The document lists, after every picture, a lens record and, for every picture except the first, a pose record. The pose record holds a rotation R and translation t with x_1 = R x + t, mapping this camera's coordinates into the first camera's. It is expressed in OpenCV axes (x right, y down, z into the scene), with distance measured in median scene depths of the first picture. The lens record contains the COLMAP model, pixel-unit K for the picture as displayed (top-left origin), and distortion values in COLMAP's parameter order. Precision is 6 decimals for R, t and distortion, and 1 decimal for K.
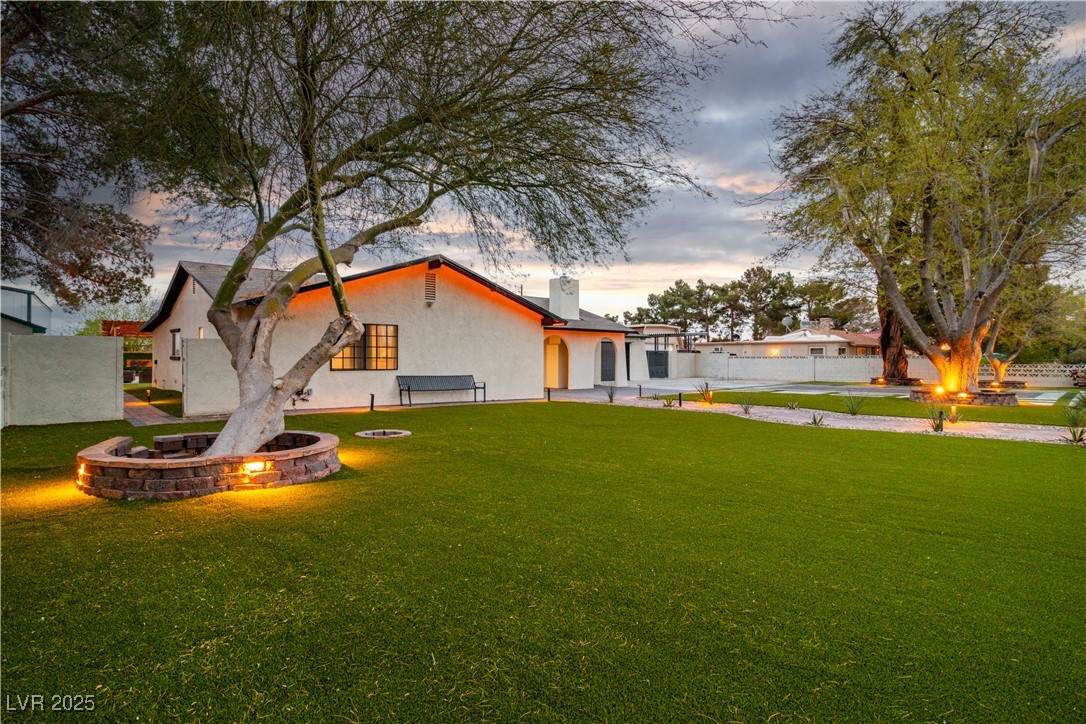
lens RADIAL K [[551.5, 0, 543.0], [0, 551.5, 362.0], [0, 0, 1]] dist [0.001563, 0.000111]
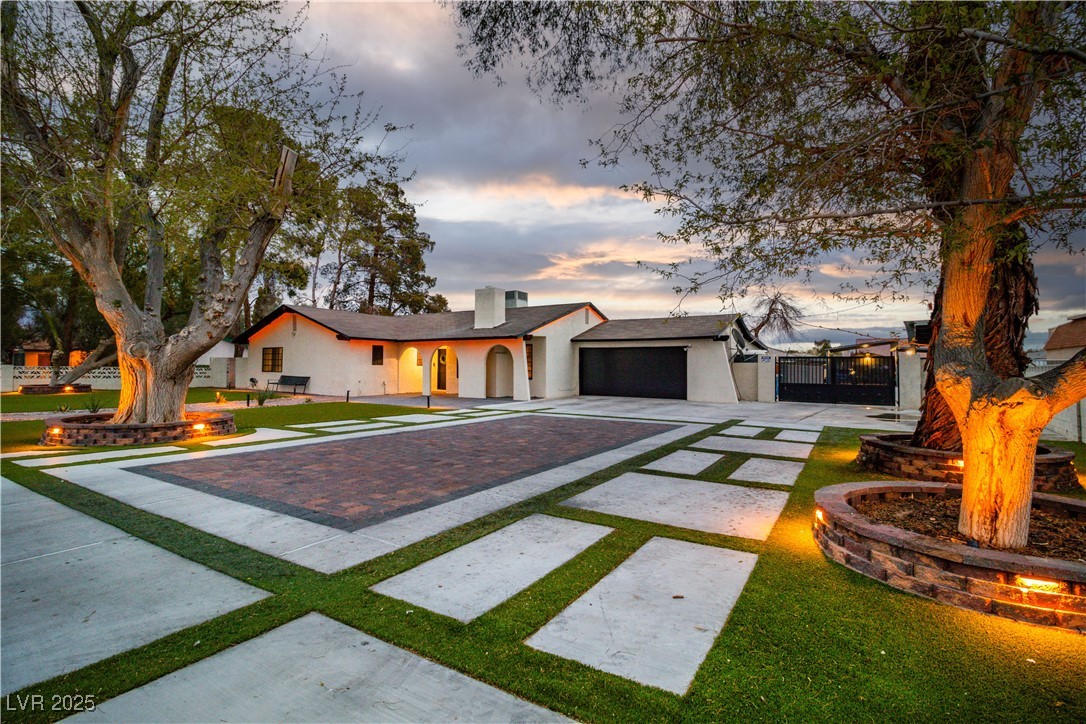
lens RADIAL K [[513.4, 0, 543.0], [0, 513.4, 362.0], [0, 0, 1]] dist [-0.010826, -0.000065]
pose [[0.291577, 0.002576, -0.956544, 1.545922], [-0.006596, 0.999978, 0.000682, -0.024867], [0.956525, 0.006110, 0.291588, 1.297618]]
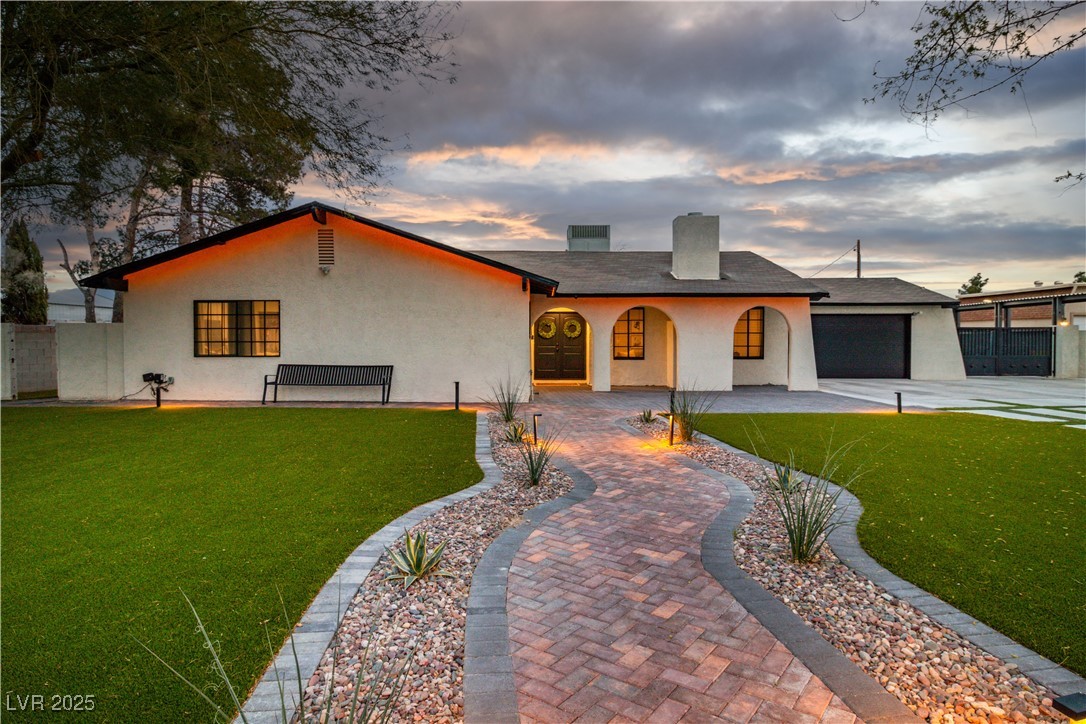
lens RADIAL K [[658.1, 0, 543.0], [0, 658.1, 362.0], [0, 0, 1]] dist [-0.001074, -0.000155]
pose [[0.805239, 0.015830, -0.592739, 0.593614], [0.000896, 0.999610, 0.027913, -0.004172], [0.592949, -0.023007, 0.804911, 0.448304]]
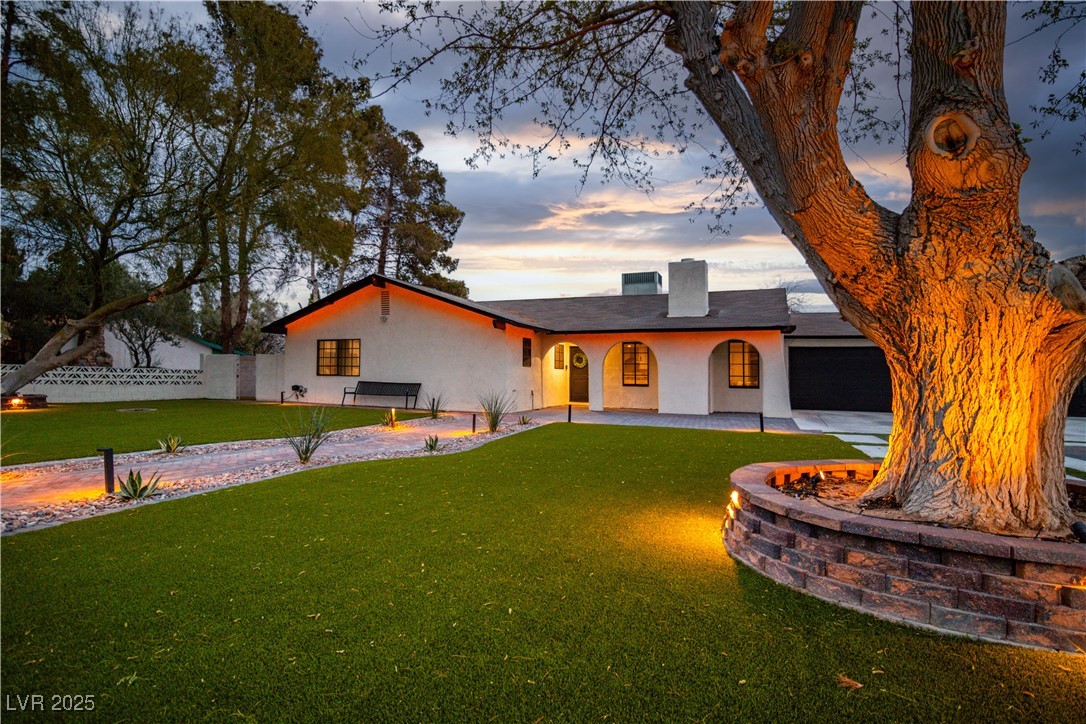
lens RADIAL K [[551.5, 0, 543.0], [0, 551.5, 362.0], [0, 0, 1]] dist [0.001563, 0.000111]
pose [[0.455965, -0.005170, -0.889982, 0.969937], [-0.015967, 0.999775, -0.013988, -0.006216], [0.889854, 0.020589, 0.455780, 0.788403]]
